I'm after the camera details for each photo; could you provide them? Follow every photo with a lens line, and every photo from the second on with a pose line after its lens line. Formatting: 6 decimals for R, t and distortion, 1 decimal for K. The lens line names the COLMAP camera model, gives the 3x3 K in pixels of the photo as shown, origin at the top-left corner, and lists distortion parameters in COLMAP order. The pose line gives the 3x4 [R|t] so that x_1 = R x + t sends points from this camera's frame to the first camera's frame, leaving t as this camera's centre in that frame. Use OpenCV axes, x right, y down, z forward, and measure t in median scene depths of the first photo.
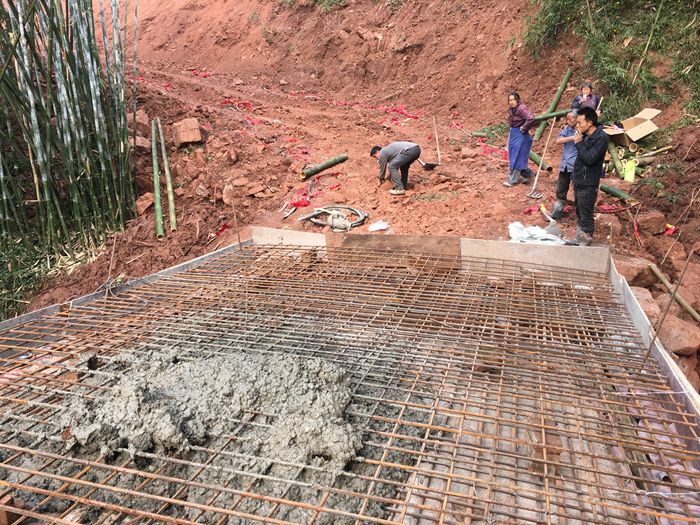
lens RADIAL K [[590.8, 0, 350.0], [0, 590.8, 262.5], [0, 0, 1]] dist [0.087360, -0.116849]
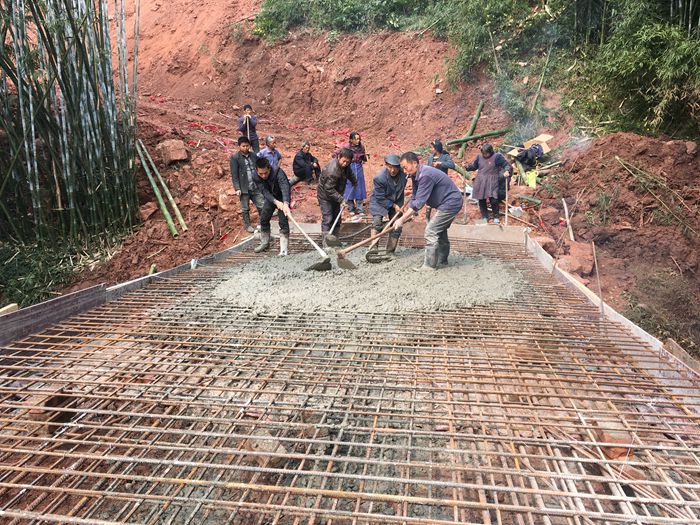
lens RADIAL K [[590.8, 0, 350.0], [0, 590.8, 262.5], [0, 0, 1]] dist [0.087360, -0.116849]
pose [[0.989396, -0.029182, 0.142280, -0.103424], [0.033811, 0.998971, -0.030225, 0.046020], [-0.141251, 0.034715, 0.989365, -0.198998]]
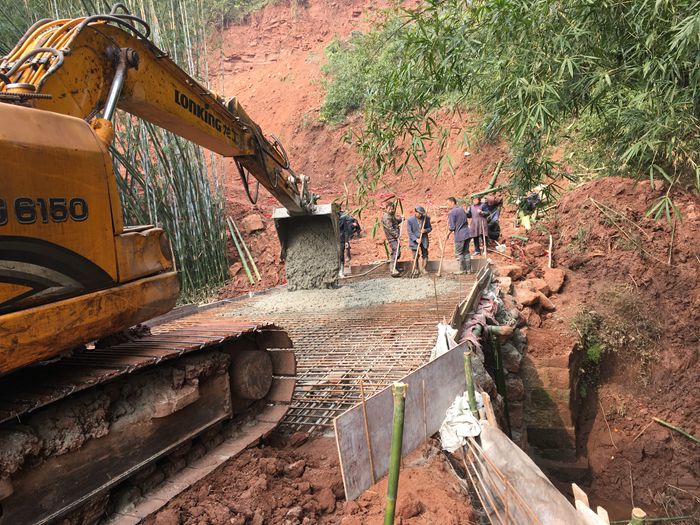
lens RADIAL K [[590.8, 0, 350.0], [0, 590.8, 262.5], [0, 0, 1]] dist [0.087360, -0.116849]
pose [[0.995732, -0.090126, -0.019867, -0.001033], [0.086816, 0.987746, -0.129694, 0.104059], [0.031312, 0.127416, 0.991355, -0.513342]]
